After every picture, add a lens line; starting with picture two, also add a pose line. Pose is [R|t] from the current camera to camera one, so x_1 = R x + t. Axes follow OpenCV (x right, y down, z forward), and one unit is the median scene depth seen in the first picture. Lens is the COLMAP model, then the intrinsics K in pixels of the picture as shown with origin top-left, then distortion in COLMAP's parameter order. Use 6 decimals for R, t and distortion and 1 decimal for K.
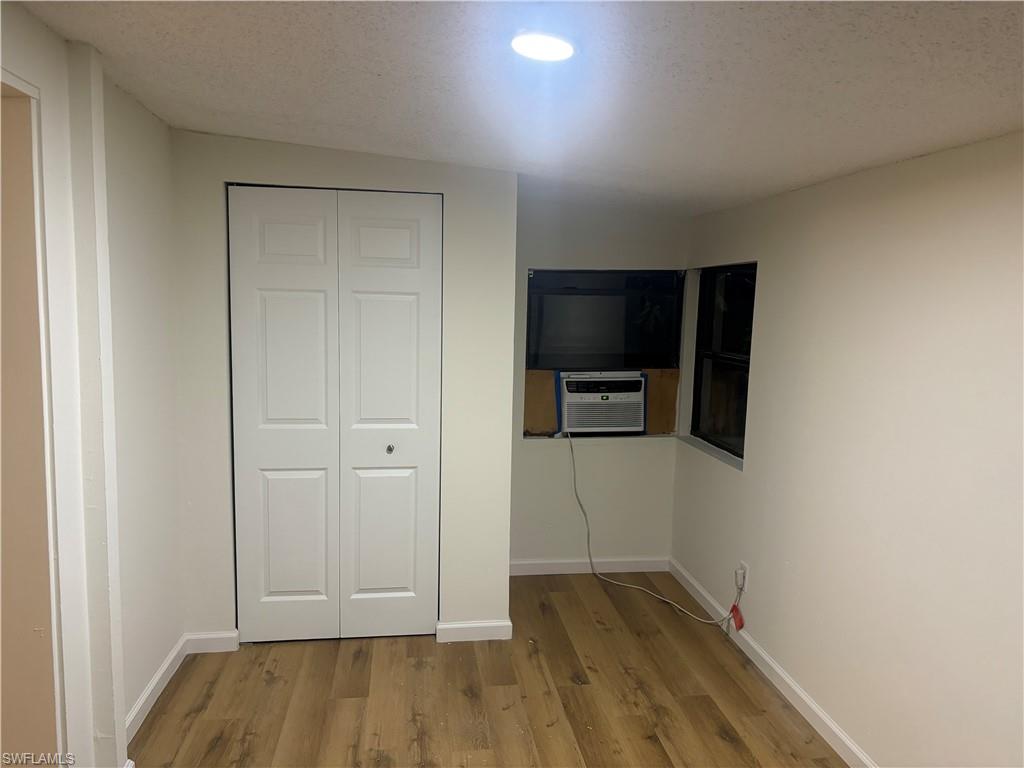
lens RADIAL K [[773.0, 0, 509.4], [0, 773.0, 379.3], [0, 0, 1]] dist [0.059865, -0.038024]
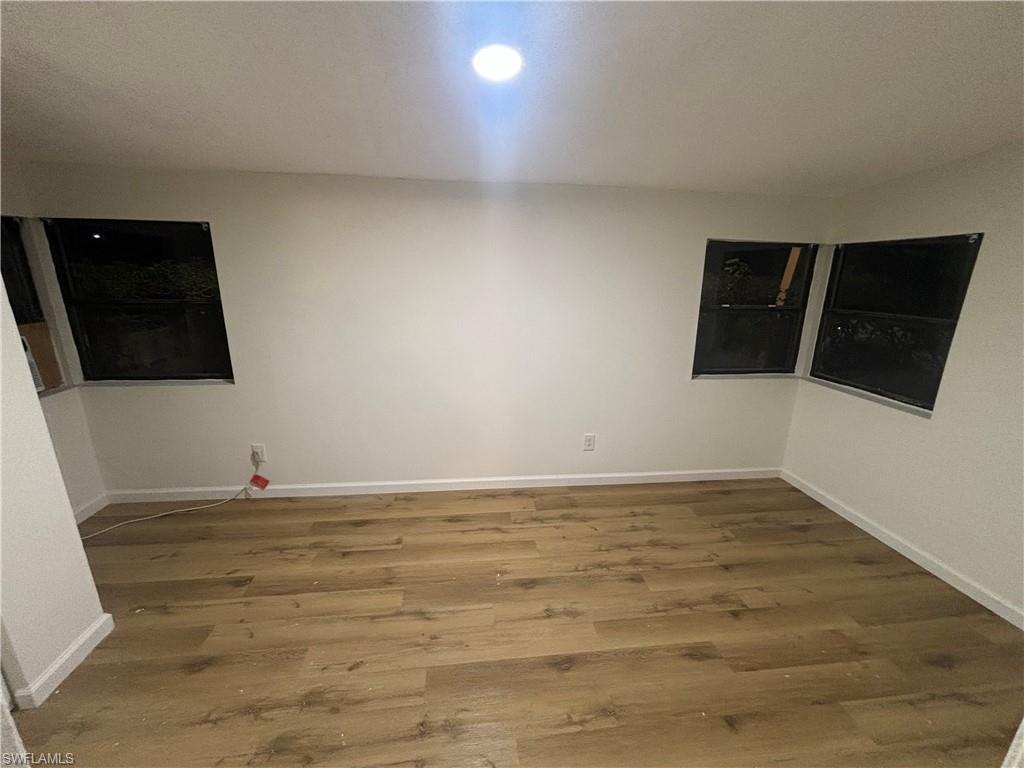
lens RADIAL K [[413.7, 0, 505.9], [0, 413.7, 388.5], [0, 0, 1]] dist [0.003165, -0.000085]
pose [[0.002831, -0.286645, 0.958033, -0.433868], [0.074384, 0.955443, 0.285650, -0.053842], [-0.997226, 0.070454, 0.024027, 0.550166]]
